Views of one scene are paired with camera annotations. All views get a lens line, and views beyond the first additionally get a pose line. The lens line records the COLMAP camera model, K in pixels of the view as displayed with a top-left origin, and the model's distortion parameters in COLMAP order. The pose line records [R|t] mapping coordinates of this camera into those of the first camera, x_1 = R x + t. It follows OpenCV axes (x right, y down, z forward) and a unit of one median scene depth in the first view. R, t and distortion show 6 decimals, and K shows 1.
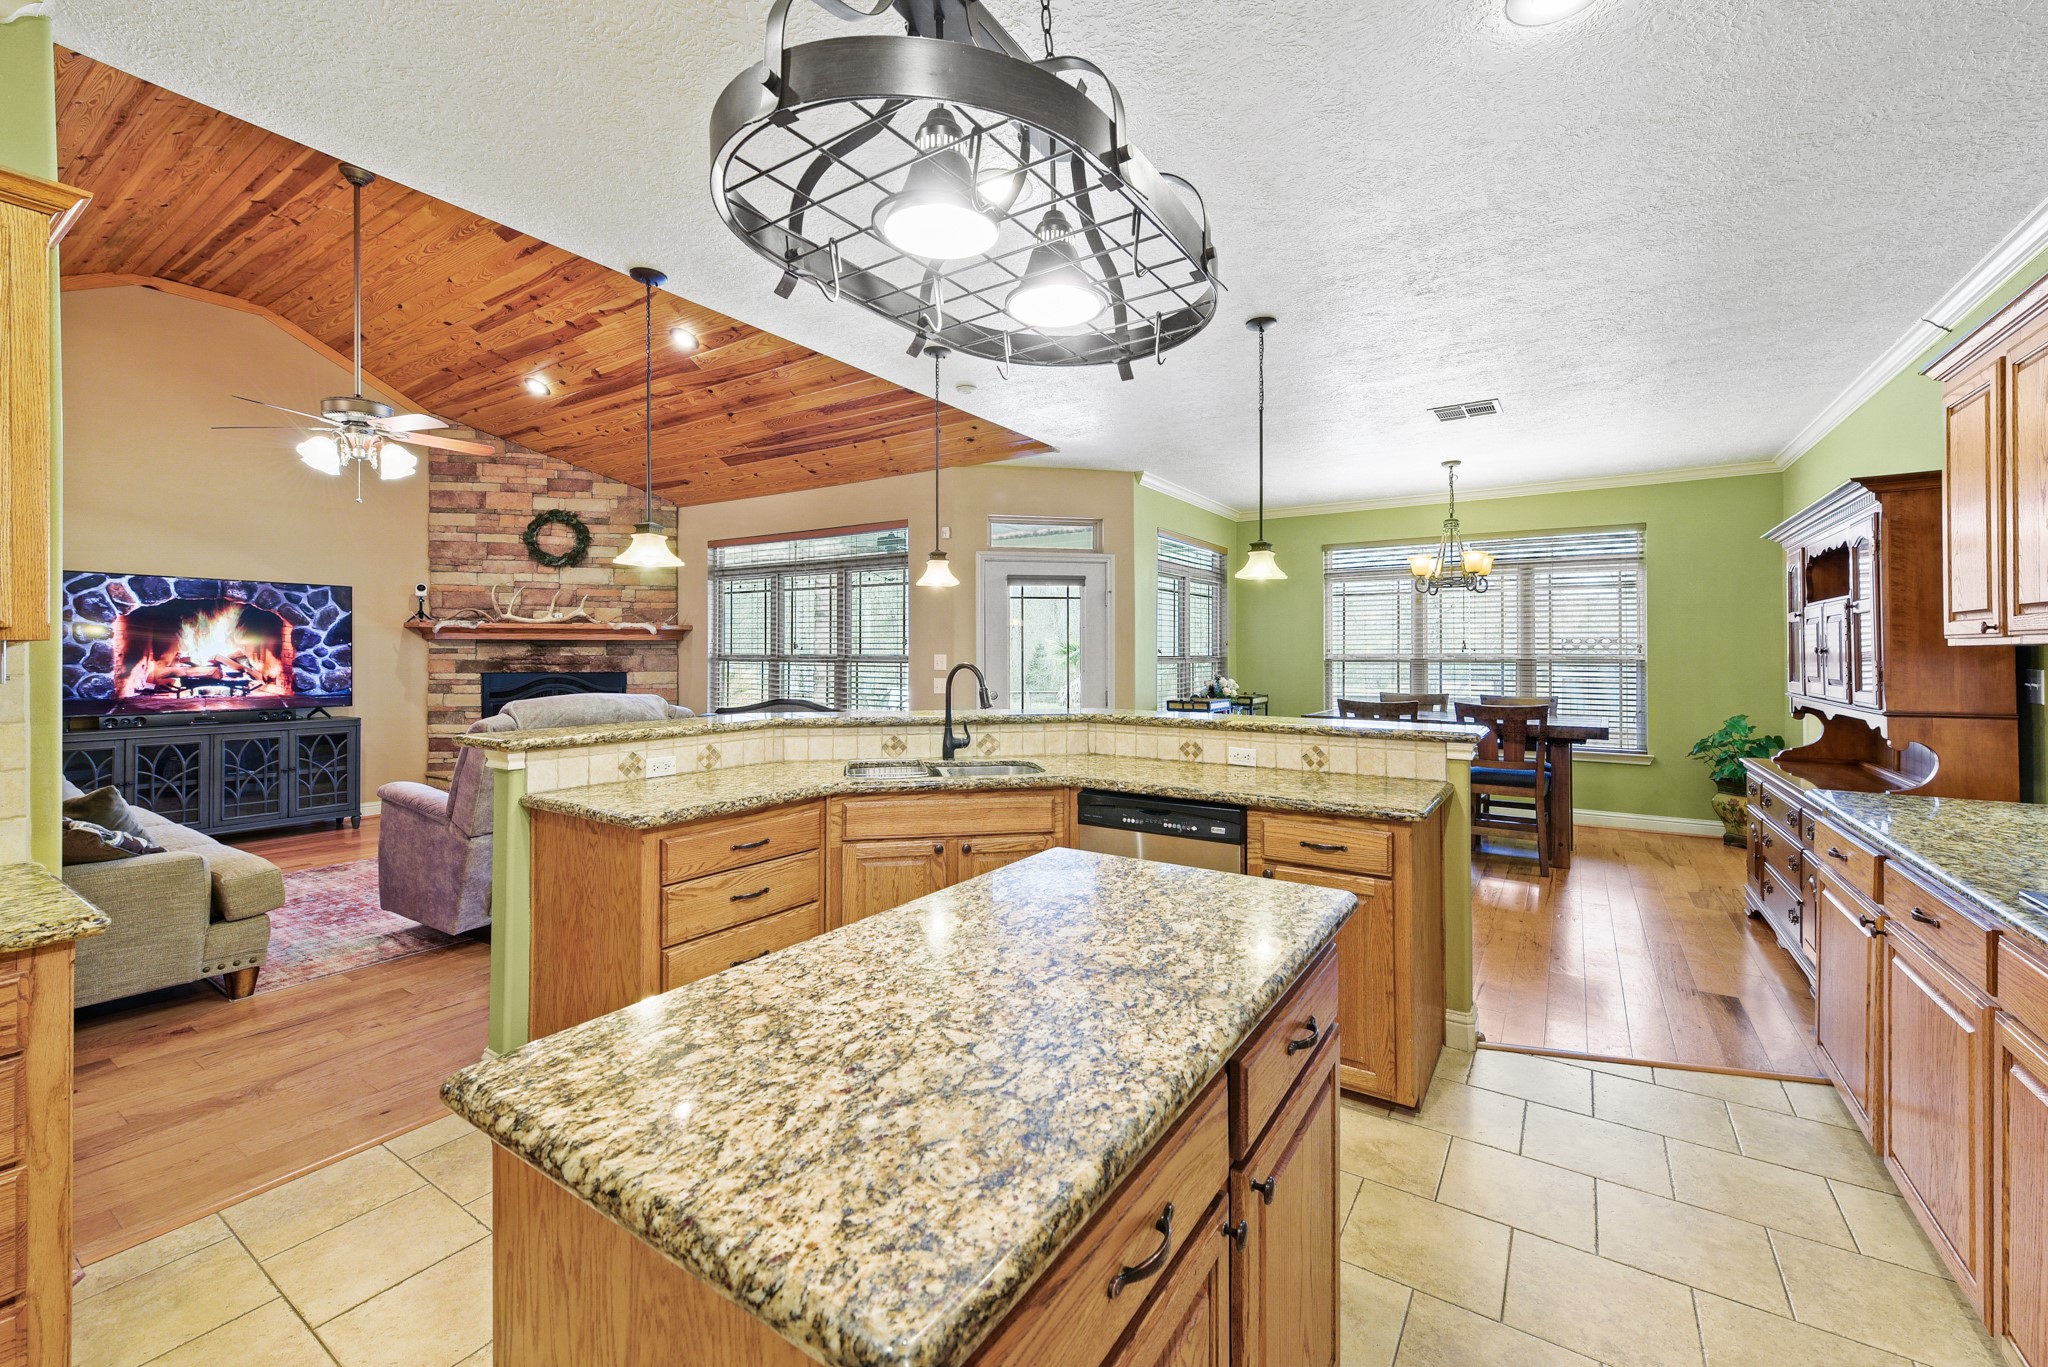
lens RADIAL K [[827.2, 0, 1034.8], [0, 827.2, 650.8], [0, 0, 1]] dist [0.002424, -0.000684]
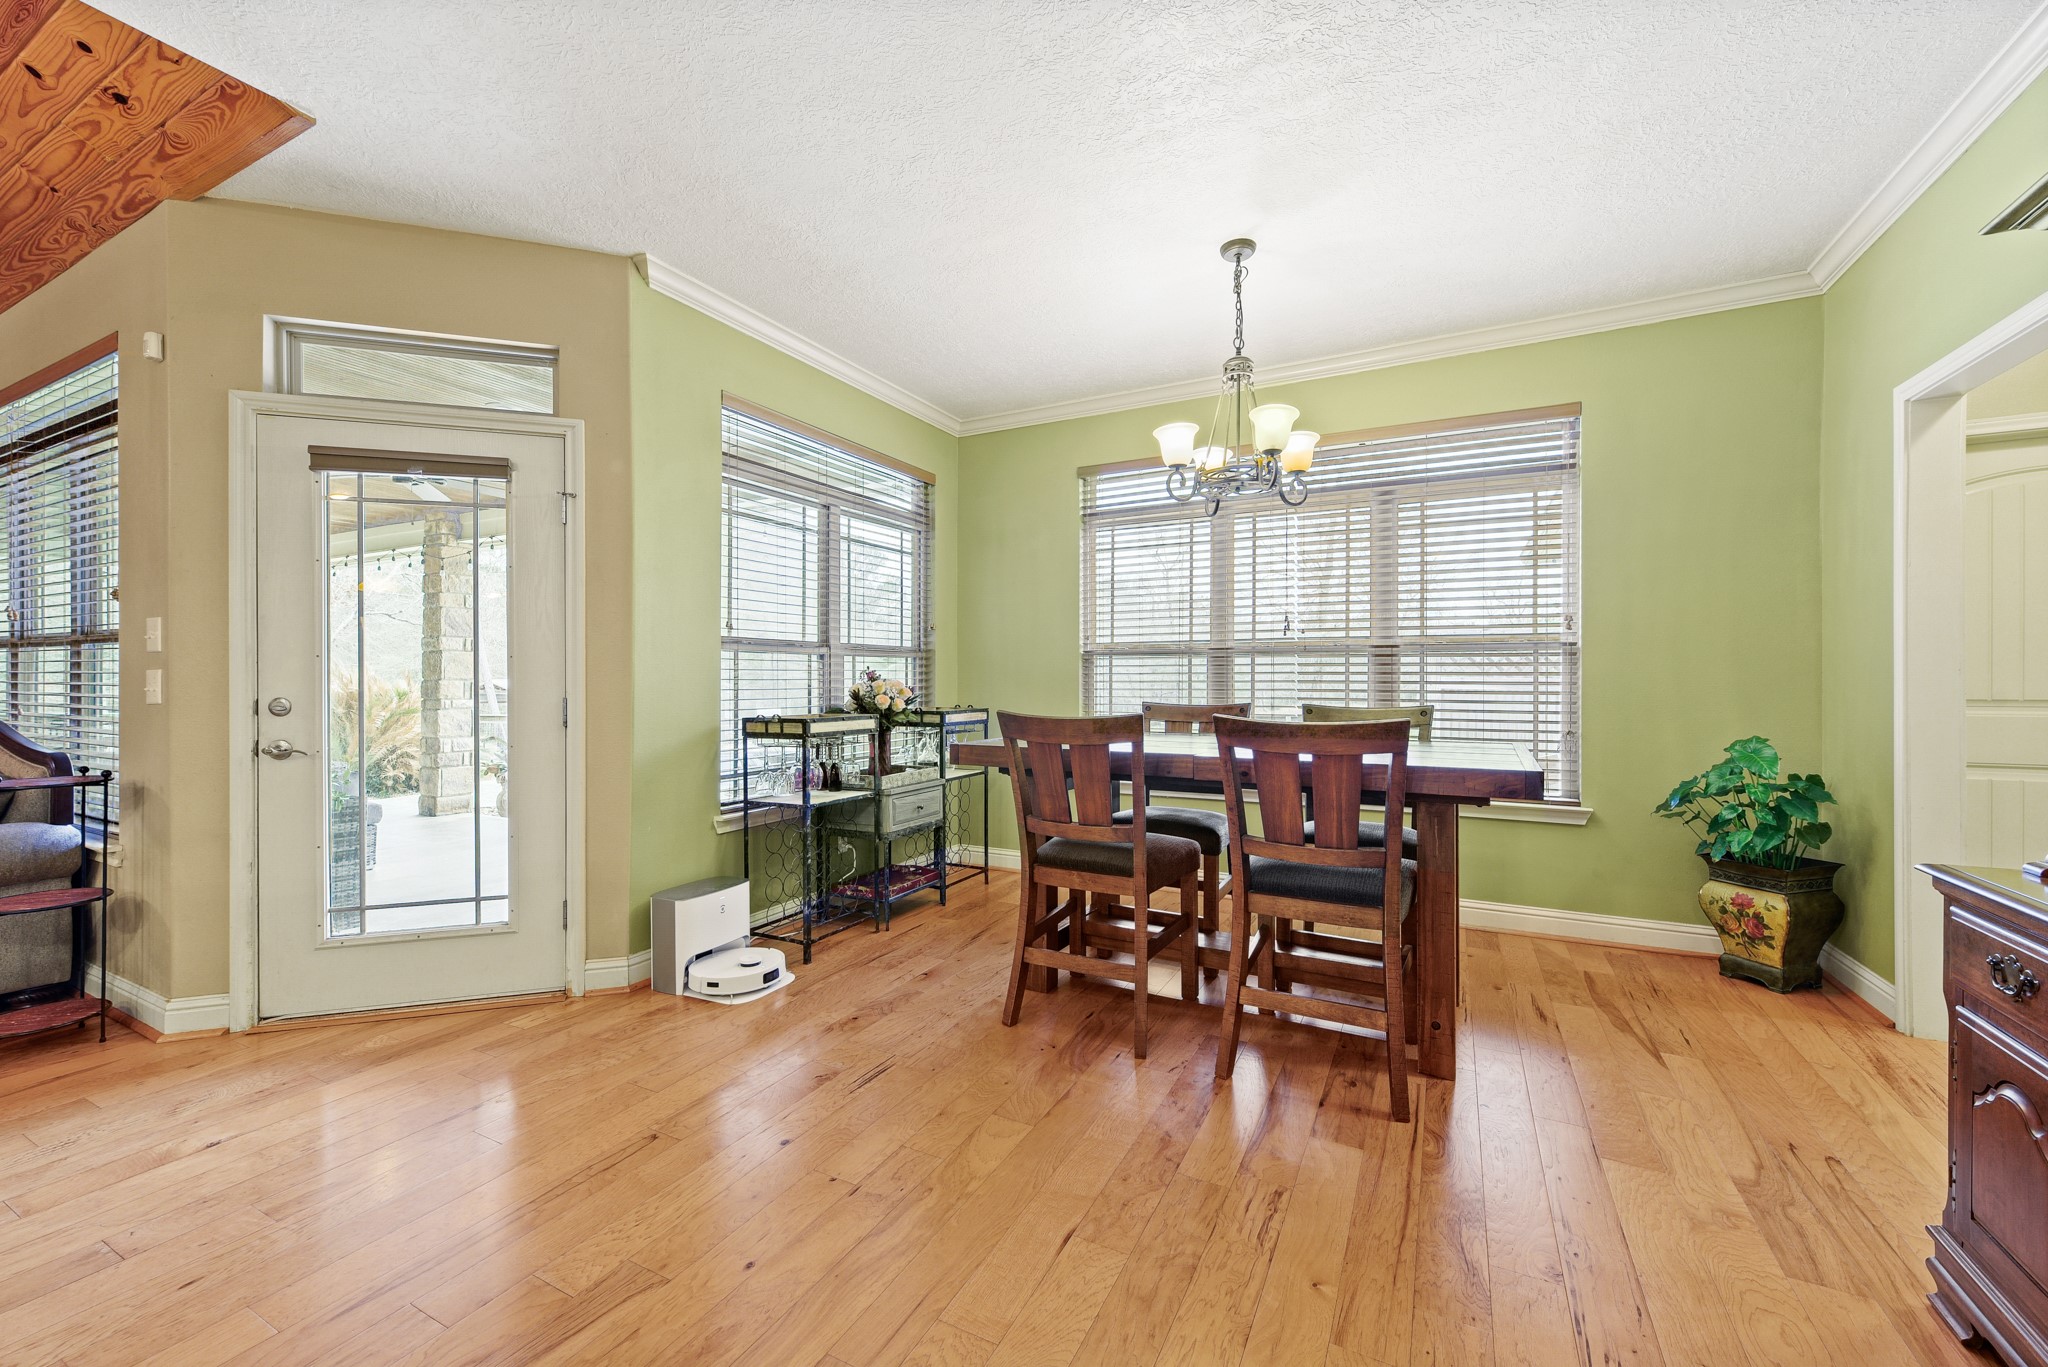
lens RADIAL K [[814.8, 0, 1024.0], [0, 814.8, 683.5], [0, 0, 1]] dist [0.001146, -0.000188]
pose [[0.995509, -0.000809, 0.094659, 0.320899], [-0.000092, 0.999955, 0.009513, 0.036669], [-0.094662, -0.009479, 0.995464, 0.504647]]
